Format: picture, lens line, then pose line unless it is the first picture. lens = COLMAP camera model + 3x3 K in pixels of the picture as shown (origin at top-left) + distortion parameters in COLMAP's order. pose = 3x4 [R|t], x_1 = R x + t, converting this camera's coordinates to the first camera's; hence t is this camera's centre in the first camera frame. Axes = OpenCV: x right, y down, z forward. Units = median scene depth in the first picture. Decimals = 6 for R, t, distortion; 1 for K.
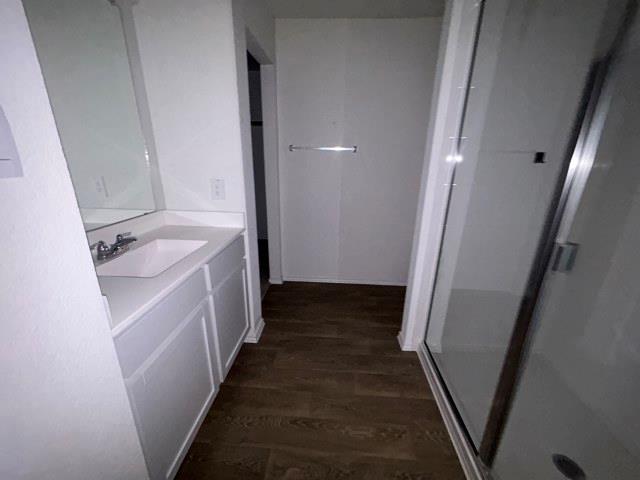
lens RADIAL K [[260.2, 0, 321.3], [0, 260.2, 239.0], [0, 0, 1]] dist [-0.002233, -0.000139]
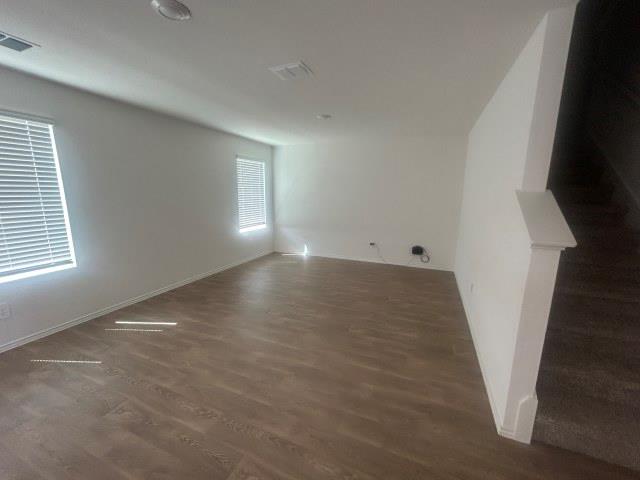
lens RADIAL K [[260.2, 0, 317.5], [0, 260.2, 242.2], [0, 0, 1]] dist [-0.002233, -0.000139]
pose [[0.939163, 0.052852, -0.339382, 1.083090], [-0.093192, 0.990235, -0.103679, -0.005385], [0.330589, 0.128999, 0.934917, -0.112658]]
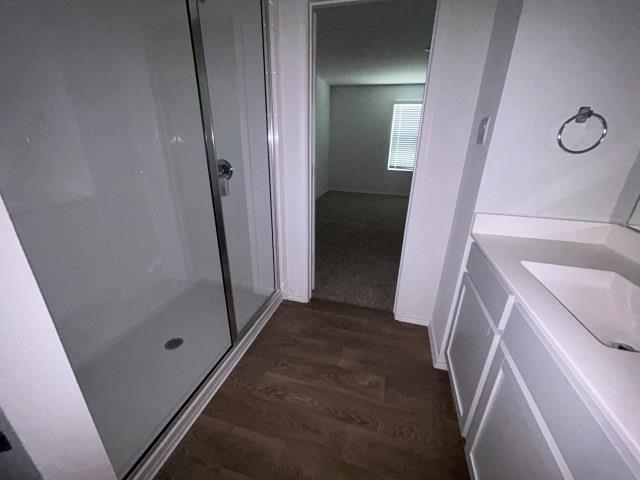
lens RADIAL K [[260.2, 0, 319.7], [0, 260.2, 237.8], [0, 0, 1]] dist [-0.002233, -0.000139]
pose [[-0.975586, -0.113598, 0.187955, -0.049220], [0.028438, 0.783281, 0.621017, -0.394949], [-0.217767, 0.611201, -0.760928, 1.287648]]
